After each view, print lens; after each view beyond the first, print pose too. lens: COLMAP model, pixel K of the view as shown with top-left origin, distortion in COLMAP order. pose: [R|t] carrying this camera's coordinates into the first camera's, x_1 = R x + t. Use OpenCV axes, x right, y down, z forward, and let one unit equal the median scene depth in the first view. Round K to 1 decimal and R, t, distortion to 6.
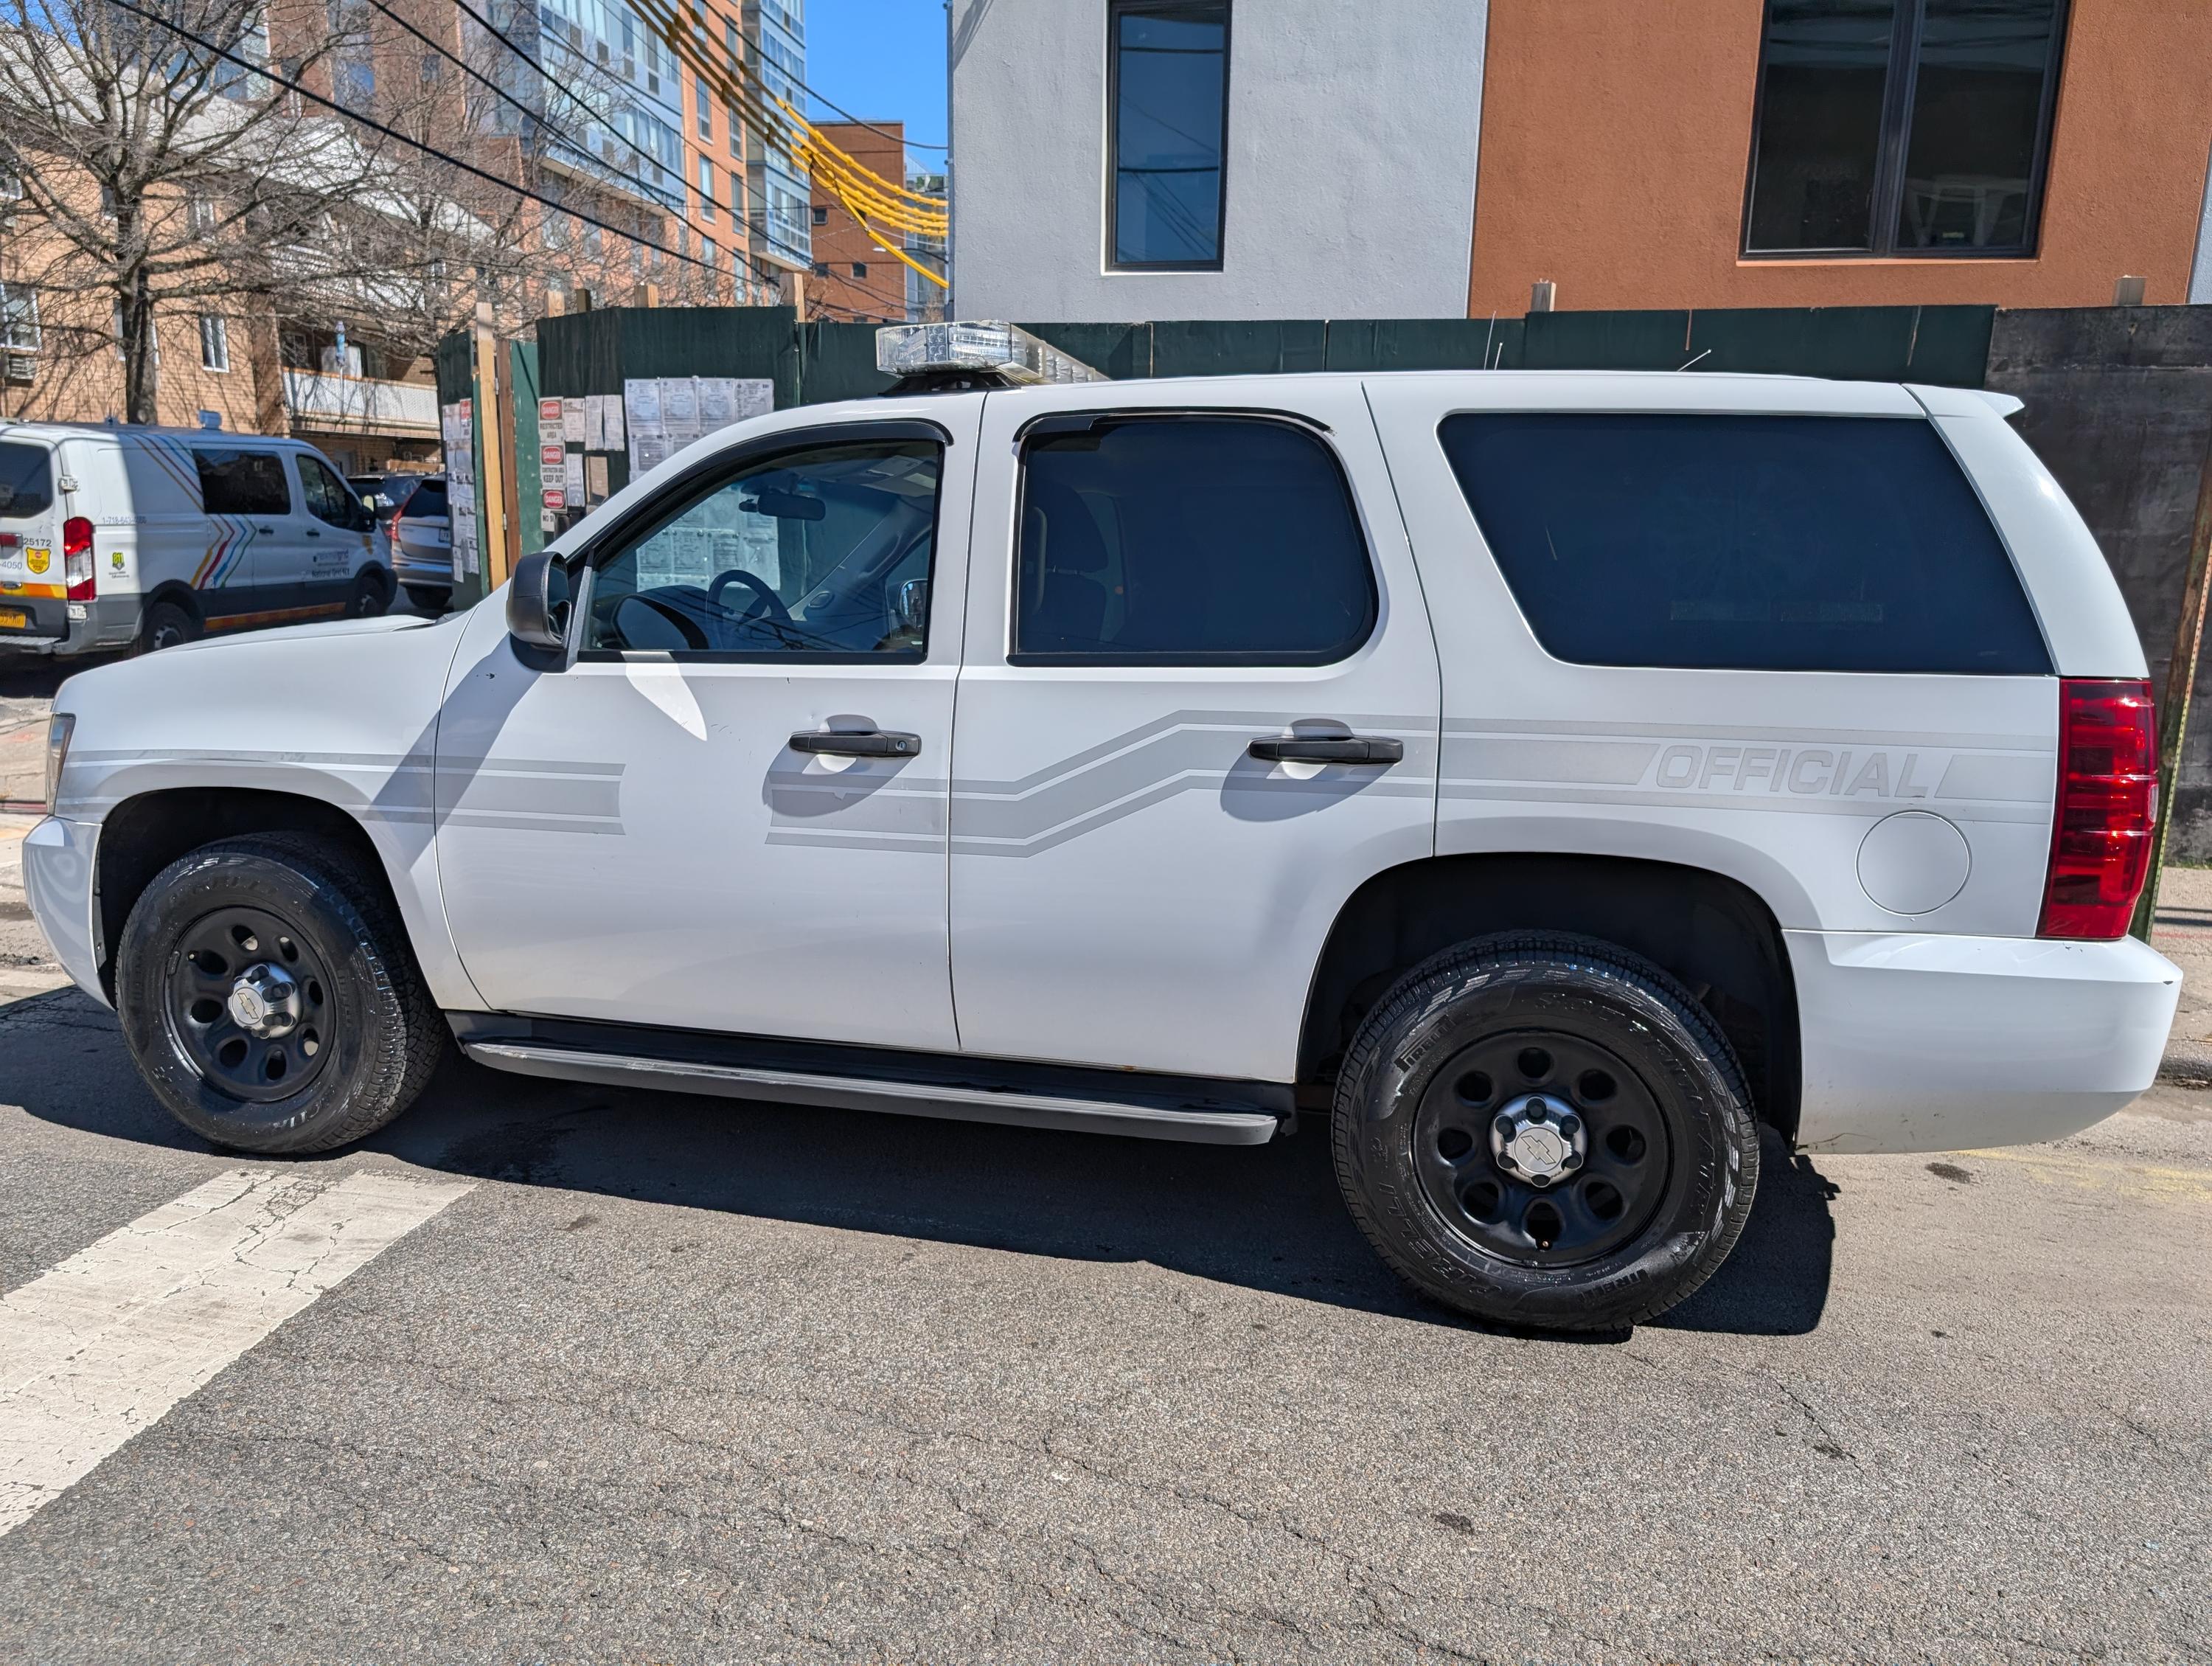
lens RADIAL K [[1634.9, 0, 1111.2], [0, 1634.9, 885.0], [0, 0, 1]] dist [0.005756, 0.001756]
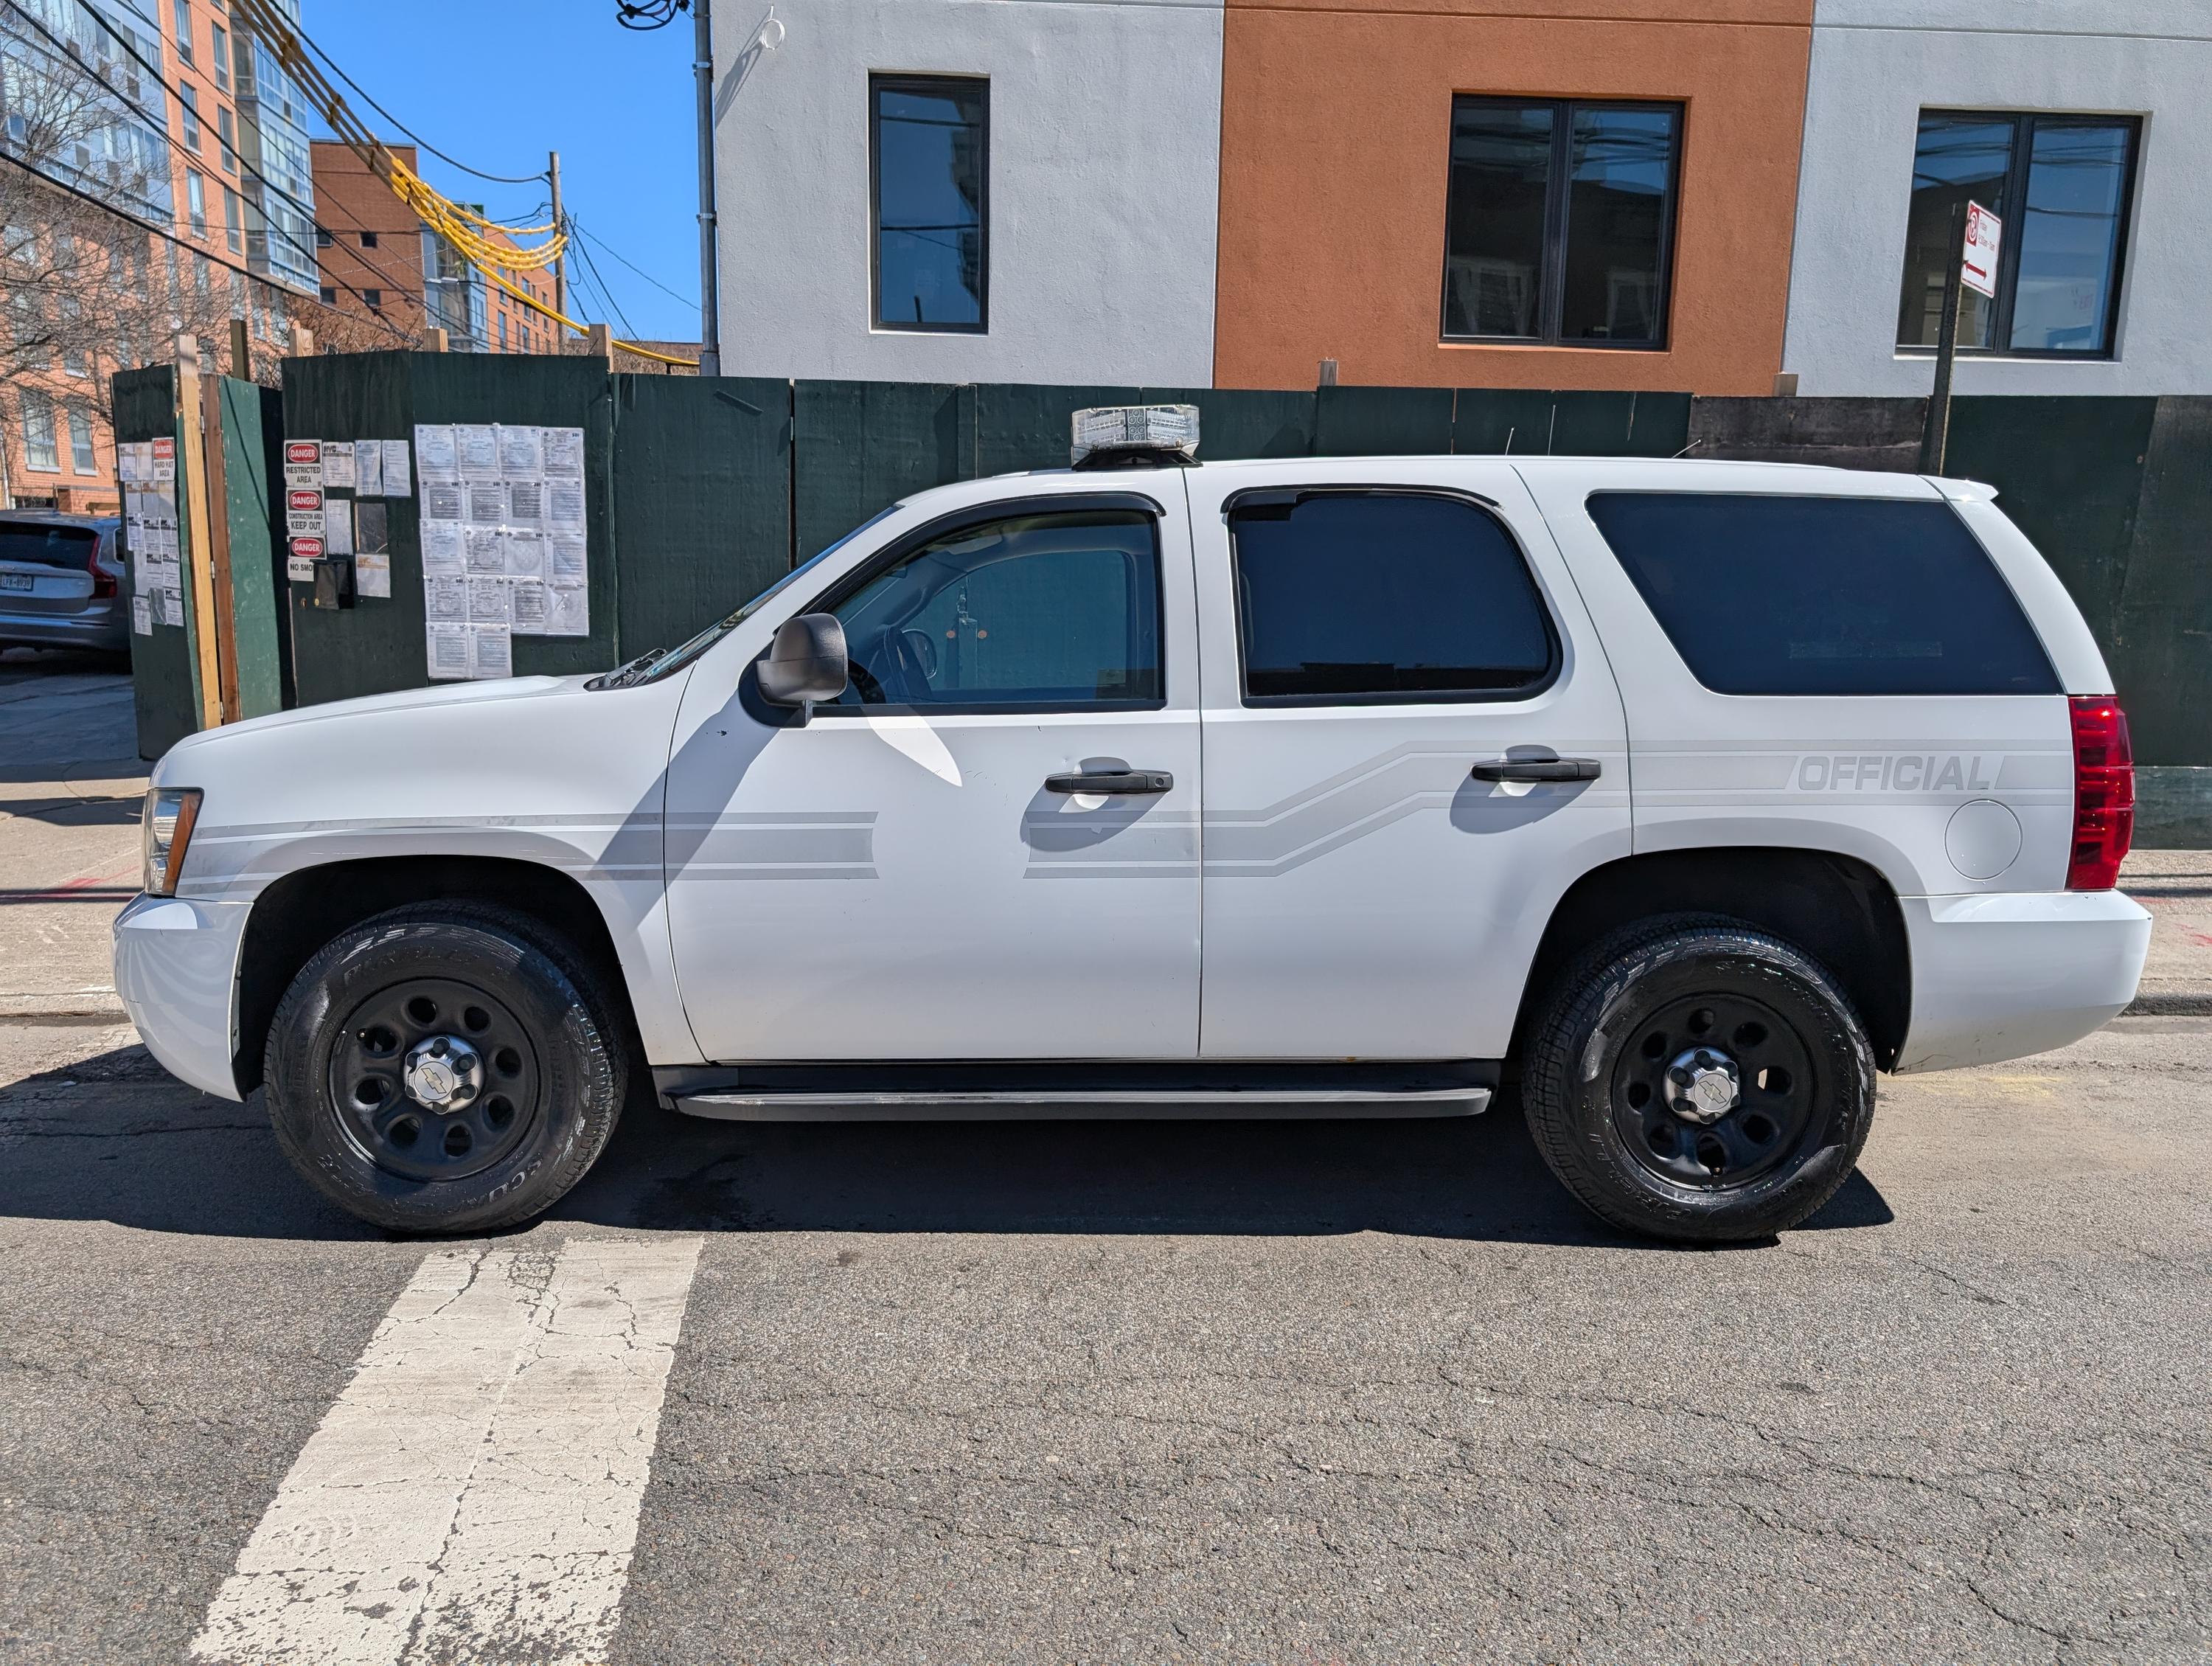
lens RADIAL K [[1635.4, 0, 1106.0], [0, 1635.4, 833.0], [0, 0, 1]] dist [0.006891, 0.003530]
pose [[0.958910, -0.048749, 0.279490, -0.435460], [0.063460, 0.997022, -0.043824, -0.004644], [-0.276522, 0.059760, 0.959148, -0.047044]]
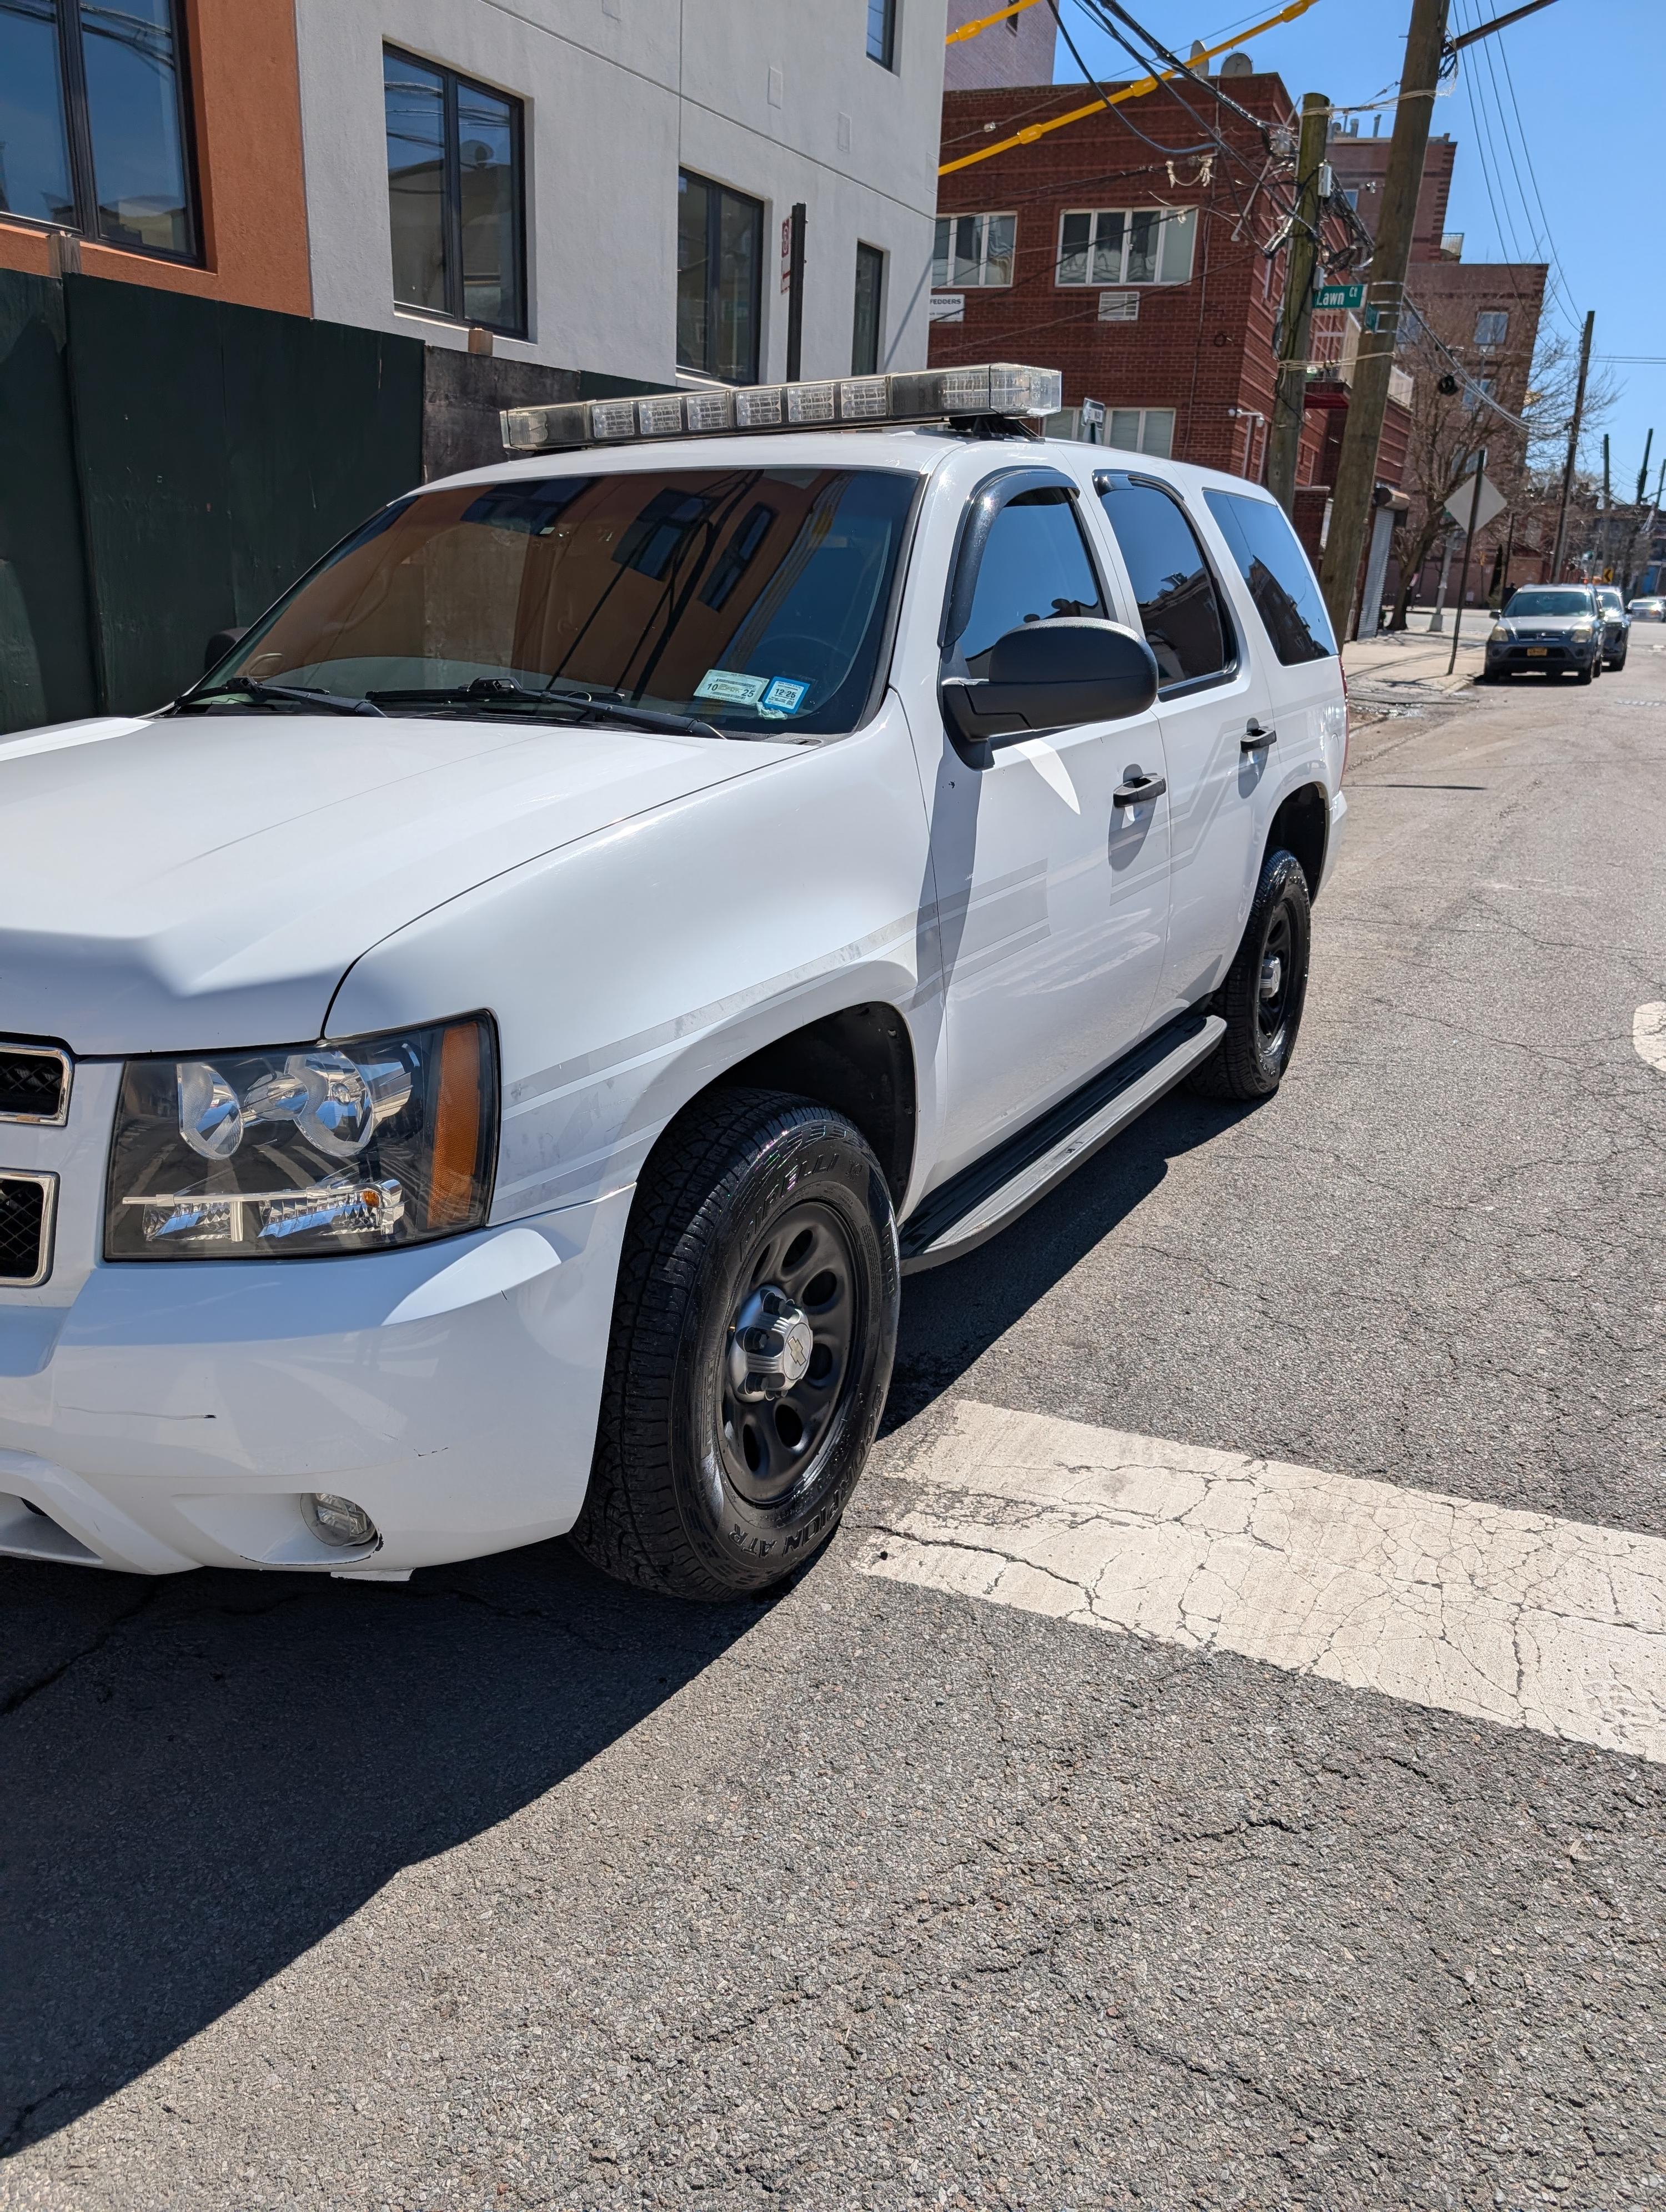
lens RADIAL K [[1635.3, 0, 833.0], [0, 1635.3, 1106.0], [0, 0, 1]] dist [0.006891, 0.003530]
pose [[0.242596, -0.321324, 0.915368, -1.165059], [0.191144, 0.940890, 0.279625, -0.213095], [-0.951110, 0.107131, 0.289675, 0.834054]]
